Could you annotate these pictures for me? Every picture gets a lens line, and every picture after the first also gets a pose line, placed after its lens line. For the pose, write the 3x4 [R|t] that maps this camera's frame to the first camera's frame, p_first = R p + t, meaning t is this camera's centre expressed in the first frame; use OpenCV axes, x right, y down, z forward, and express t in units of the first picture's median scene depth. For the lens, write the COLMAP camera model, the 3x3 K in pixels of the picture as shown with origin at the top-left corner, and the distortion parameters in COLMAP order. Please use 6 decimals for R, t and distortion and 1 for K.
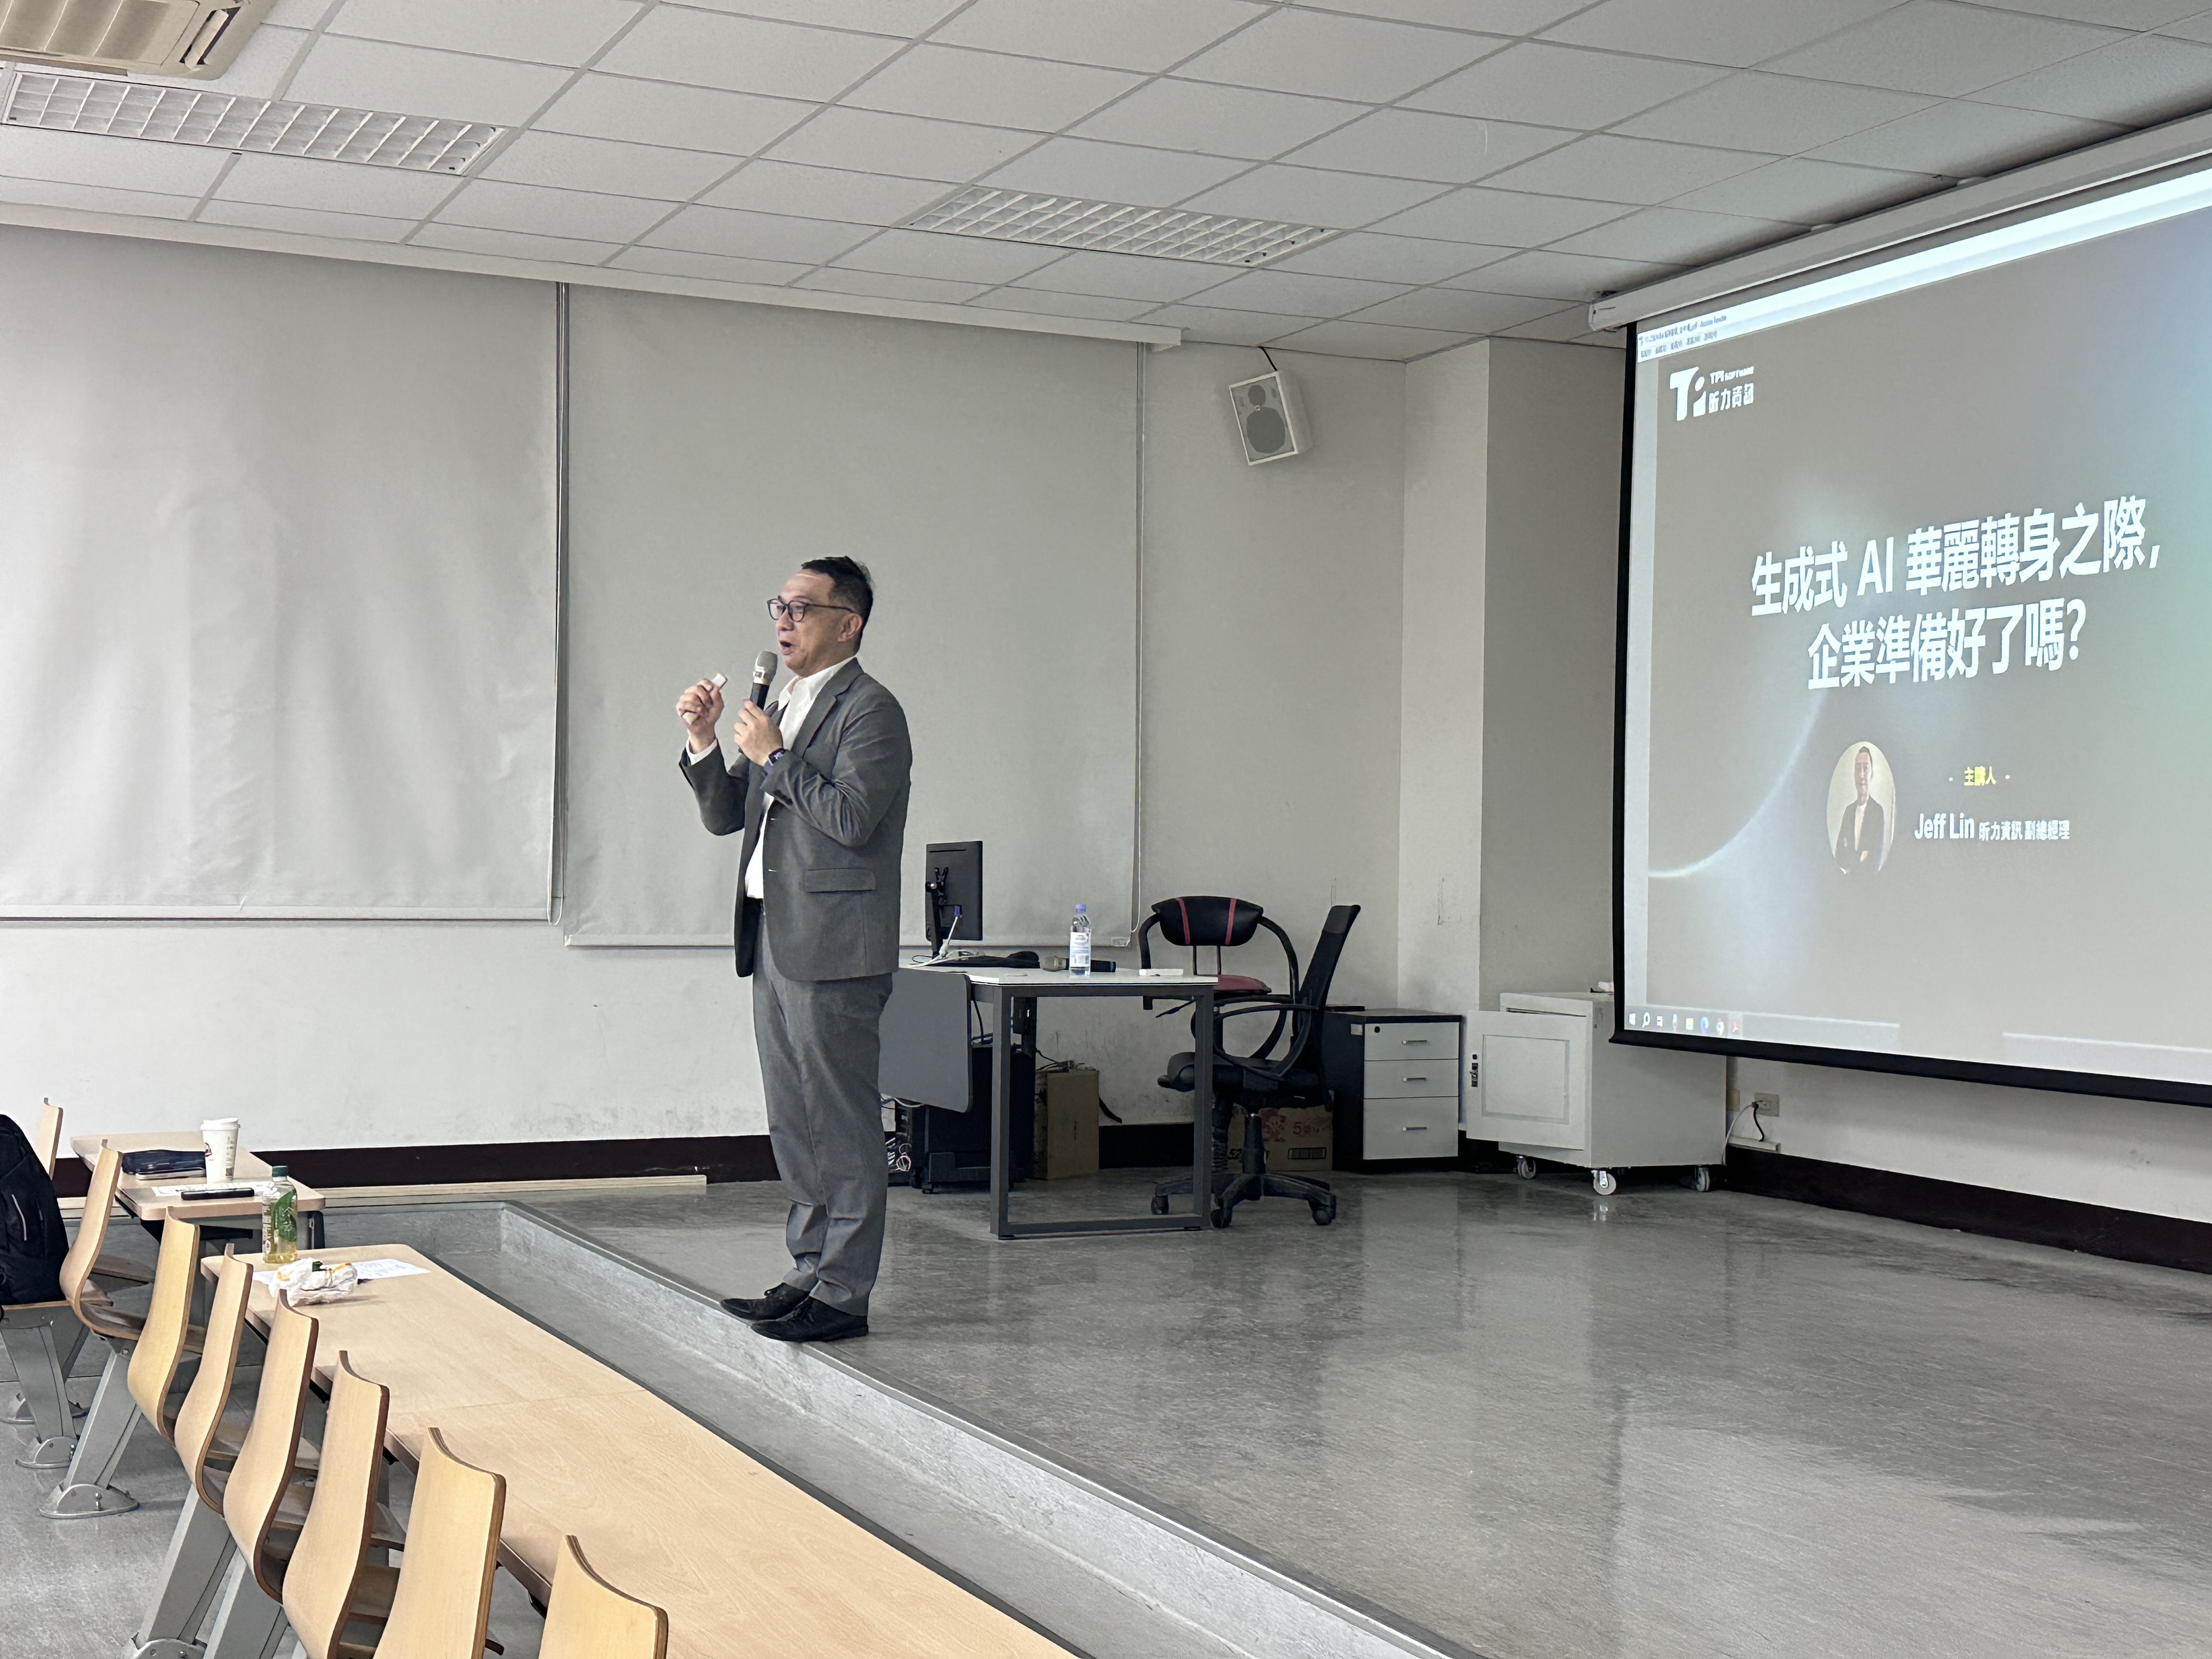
lens RADIAL K [[2890.9, 0, 1106.3], [0, 2890.9, 823.2], [0, 0, 1]] dist [0.061787, 0.000000]
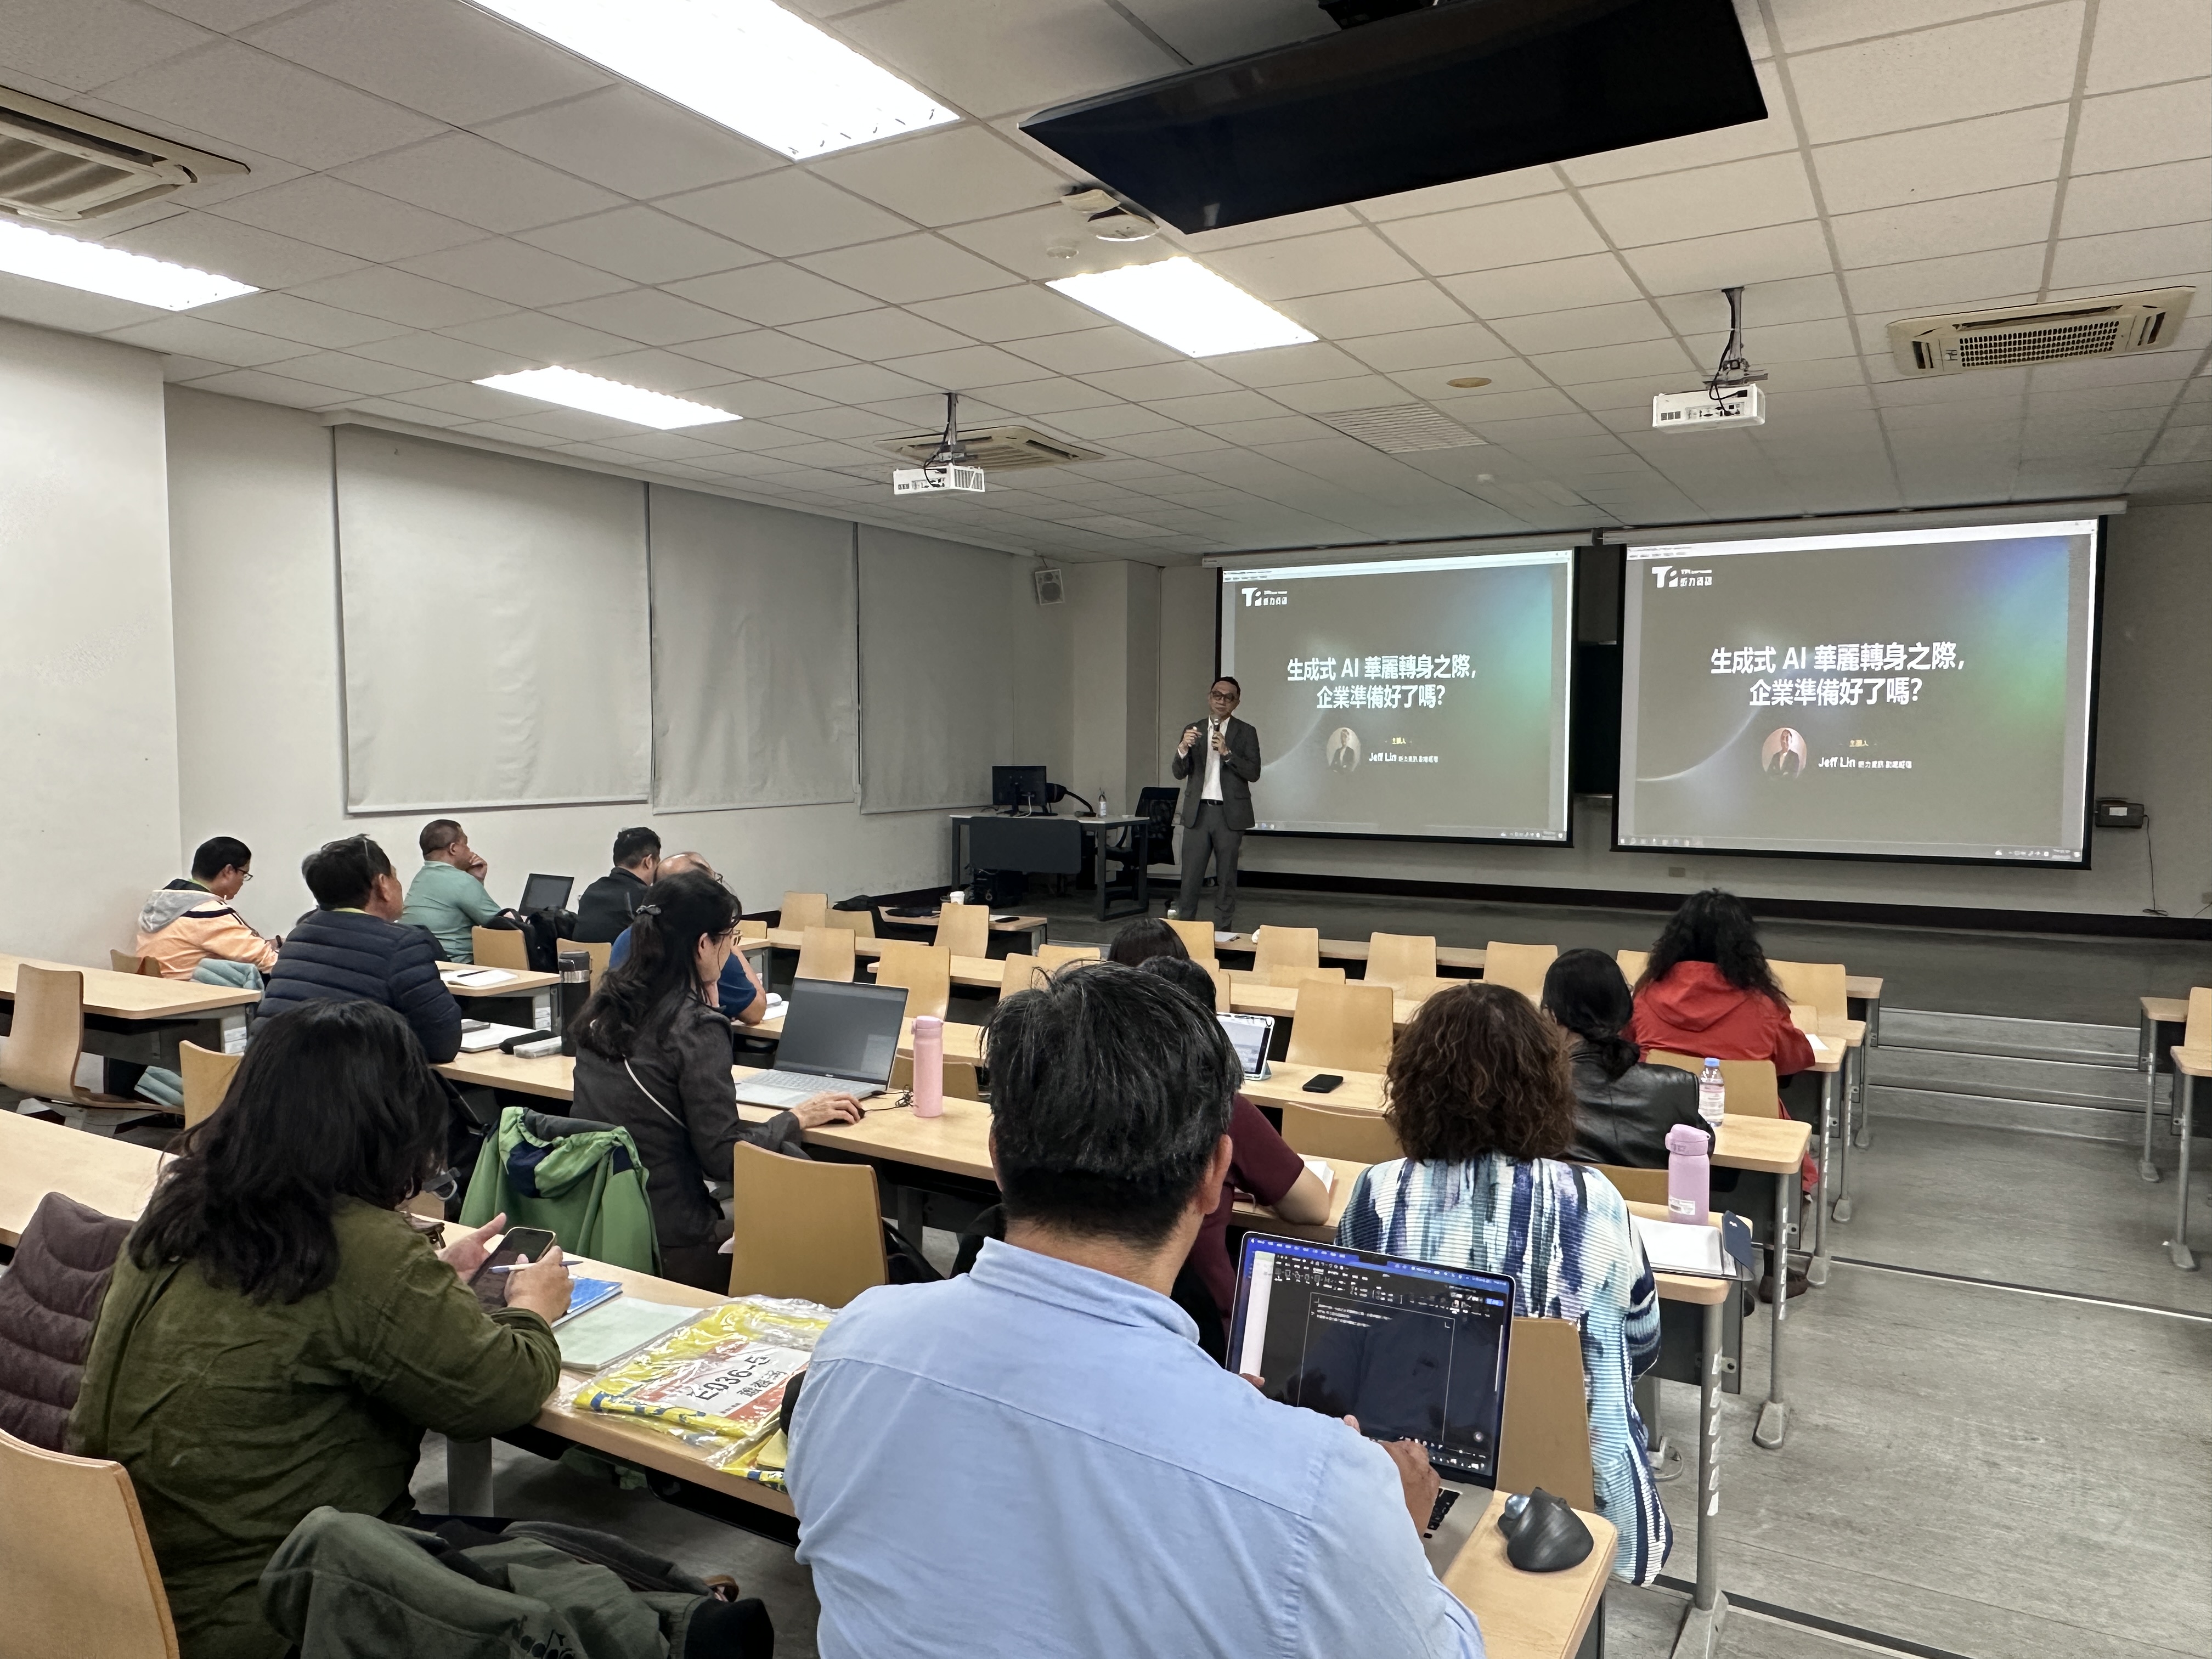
lens RADIAL K [[1519.5, 0, 1088.4], [0, 1519.5, 837.6], [0, 0, 1]] dist [-0.021515, 0.001884]
pose [[0.807548, -0.047836, 0.587859, -0.856021], [-0.003362, 0.996316, 0.085691, -0.047984], [-0.589792, -0.071177, 0.804412, -0.087908]]
